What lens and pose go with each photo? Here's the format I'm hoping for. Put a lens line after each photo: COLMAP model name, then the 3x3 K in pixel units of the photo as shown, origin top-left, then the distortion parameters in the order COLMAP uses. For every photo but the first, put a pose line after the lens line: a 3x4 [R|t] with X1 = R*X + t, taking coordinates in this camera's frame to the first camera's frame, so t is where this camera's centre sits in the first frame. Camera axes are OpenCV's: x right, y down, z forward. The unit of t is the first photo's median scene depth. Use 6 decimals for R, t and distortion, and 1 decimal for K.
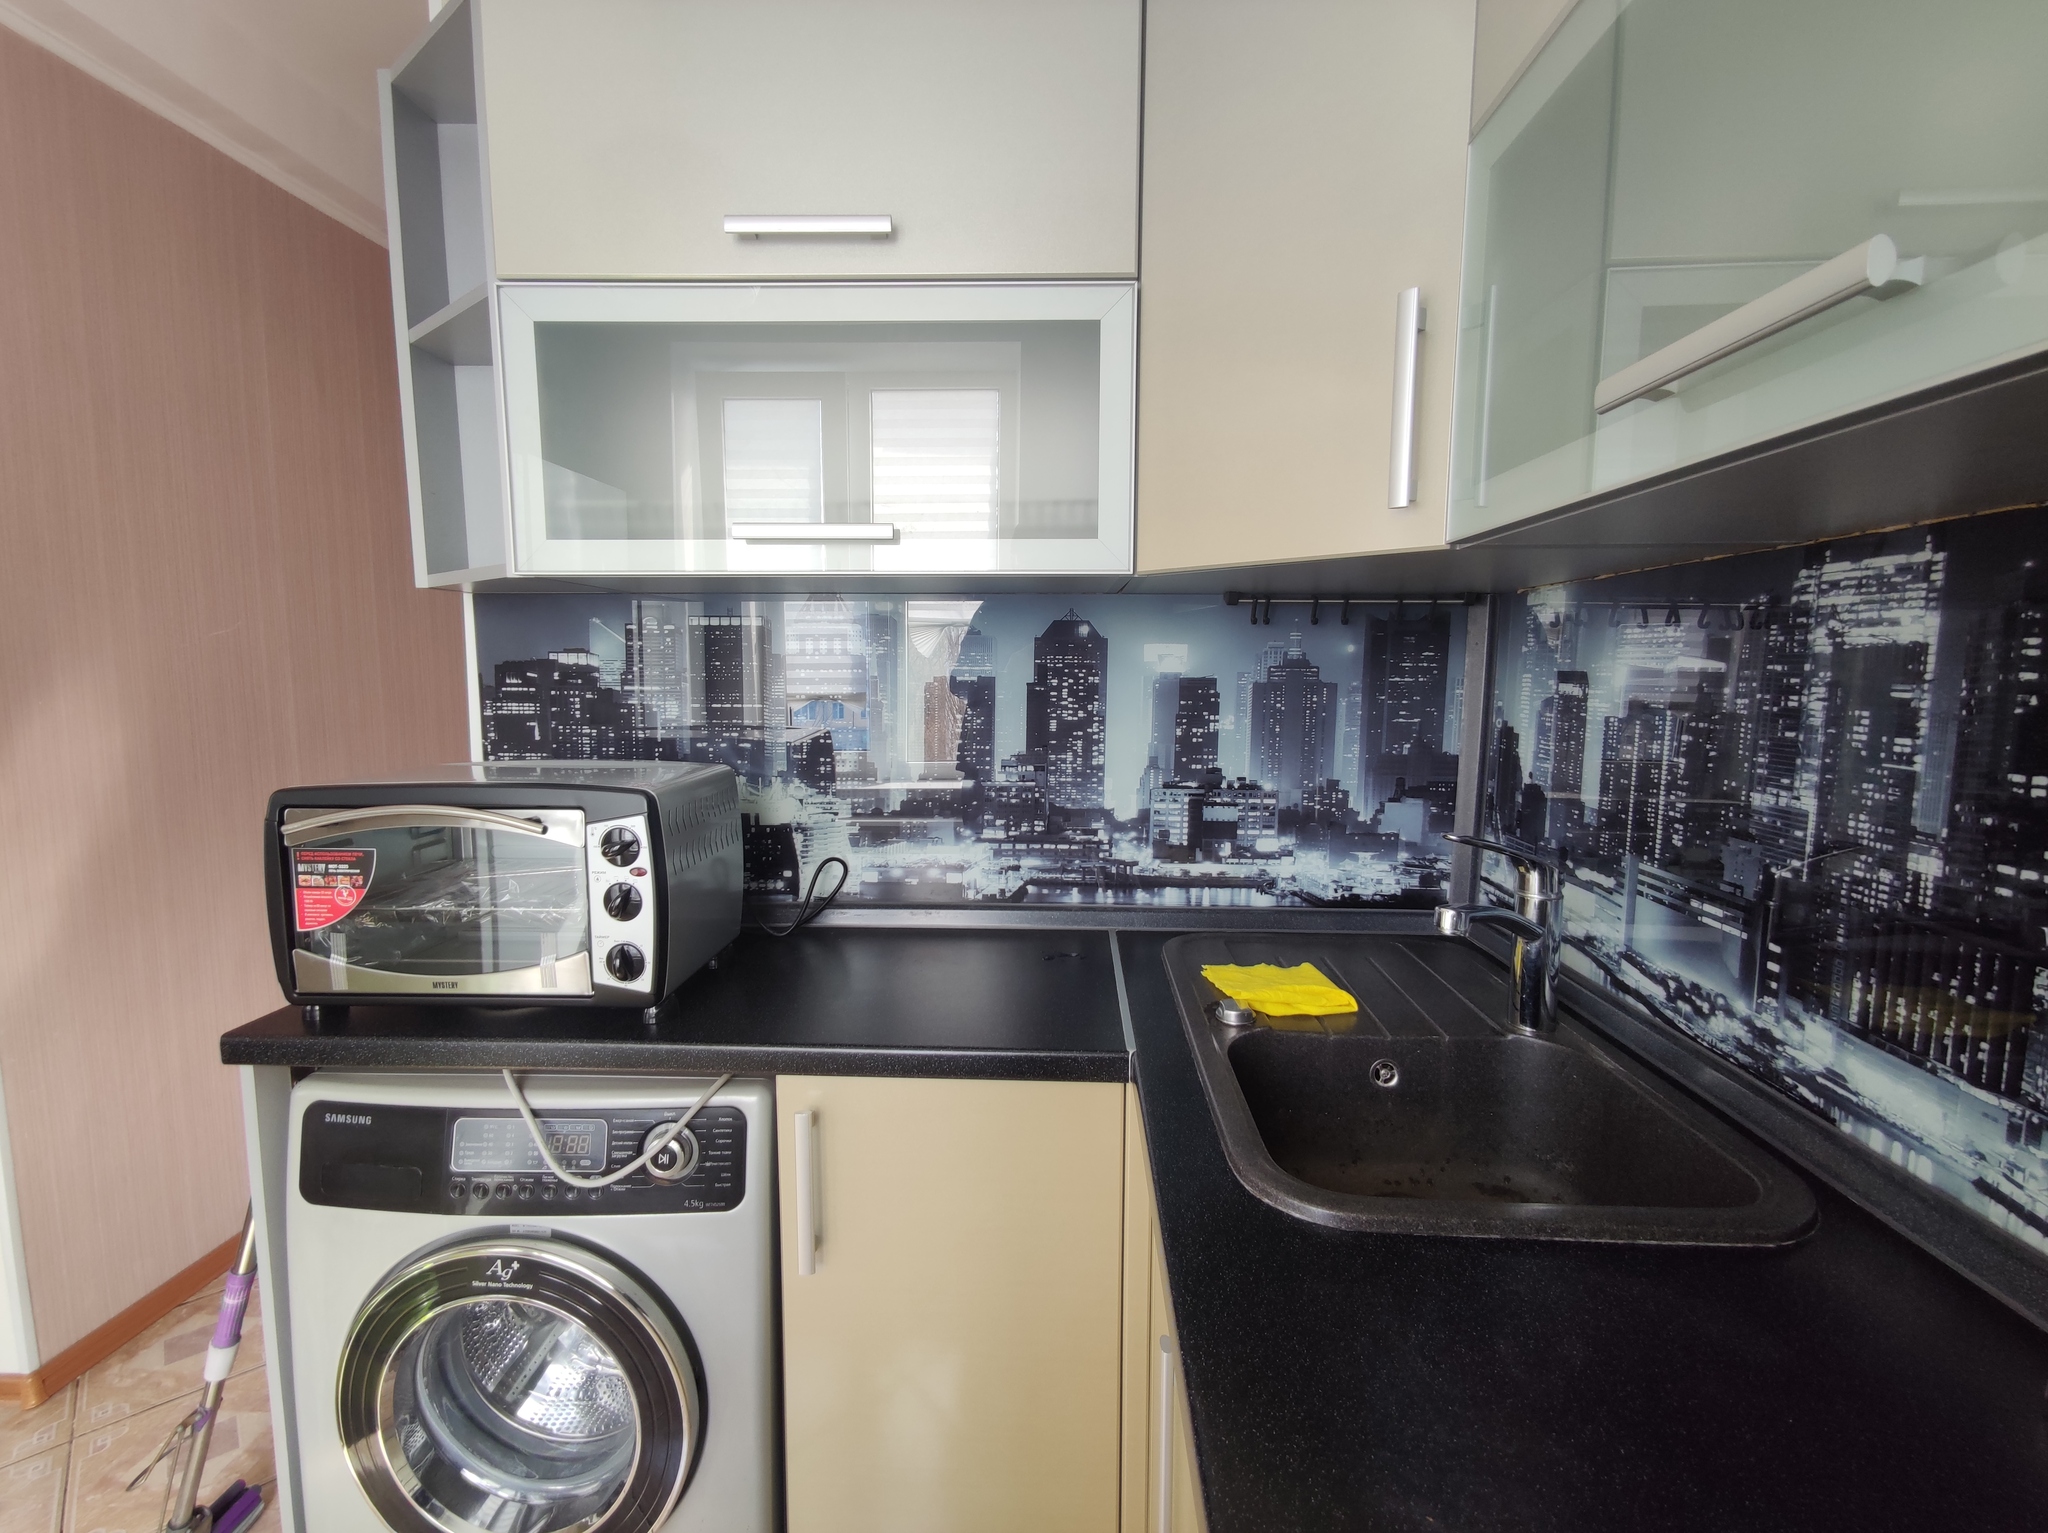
lens RADIAL K [[933.9, 0, 1030.8], [0, 933.9, 765.4], [0, 0, 1]] dist [0.001928, -0.000218]
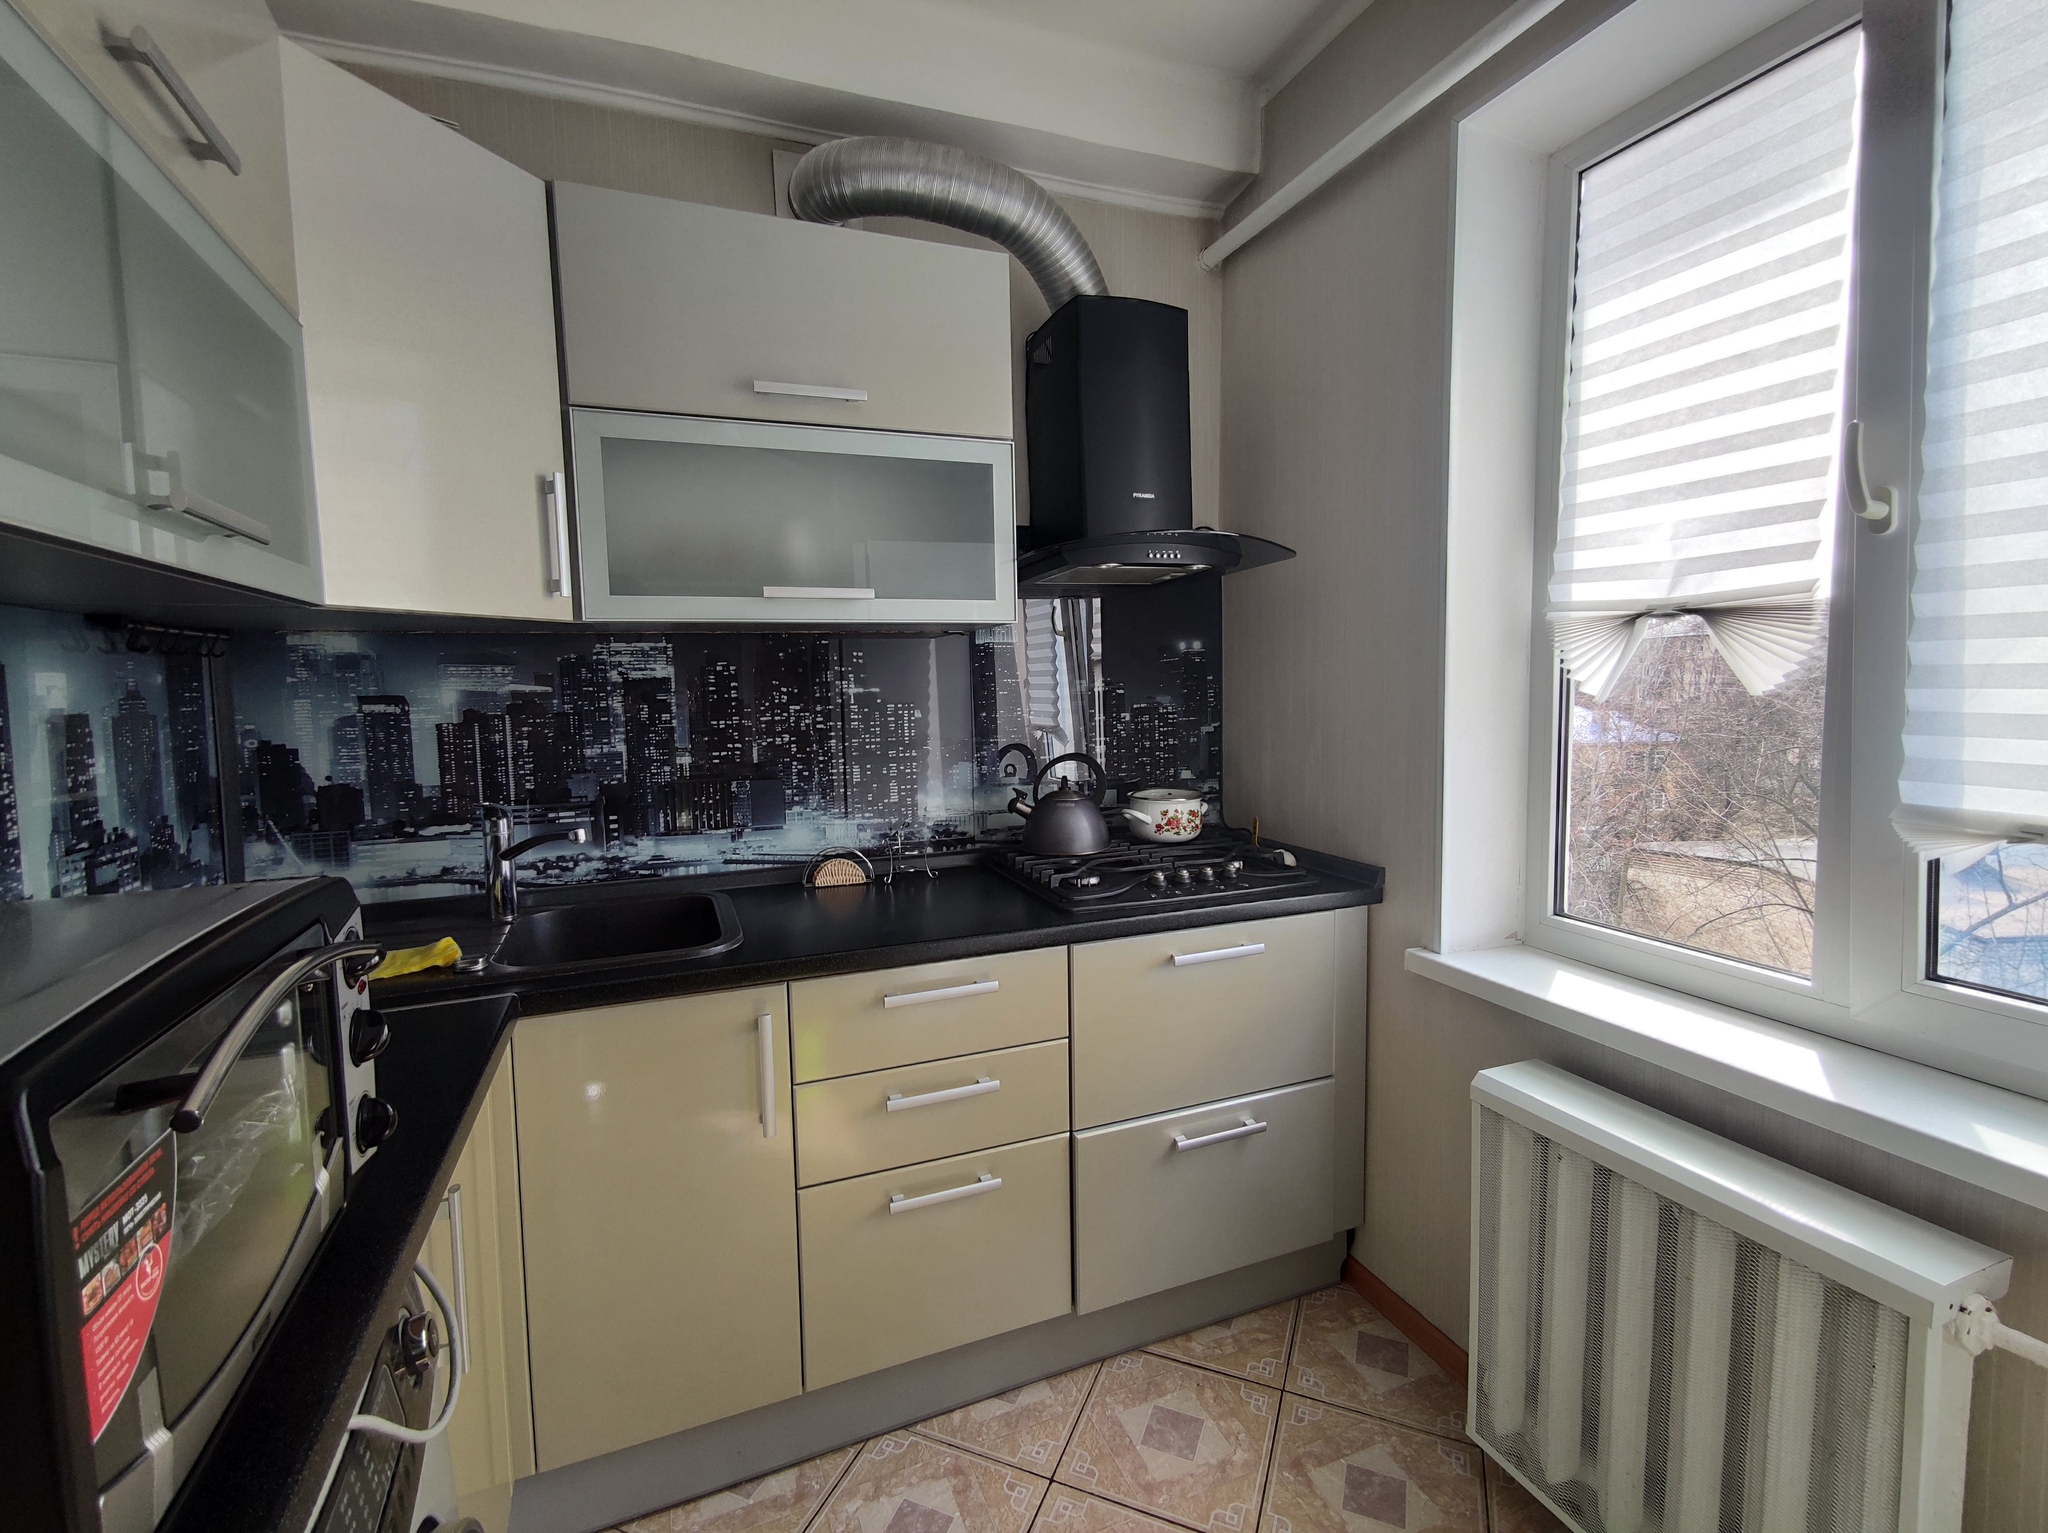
lens RADIAL K [[933.9, 0, 1021.6], [0, 933.9, 761.0], [0, 0, 1]] dist [0.001928, -0.000218]
pose [[-0.420764, -0.075139, 0.904053, -1.540425], [0.114919, 0.984120, 0.135279, -0.116675], [-0.899862, 0.160814, -0.405448, 1.000317]]
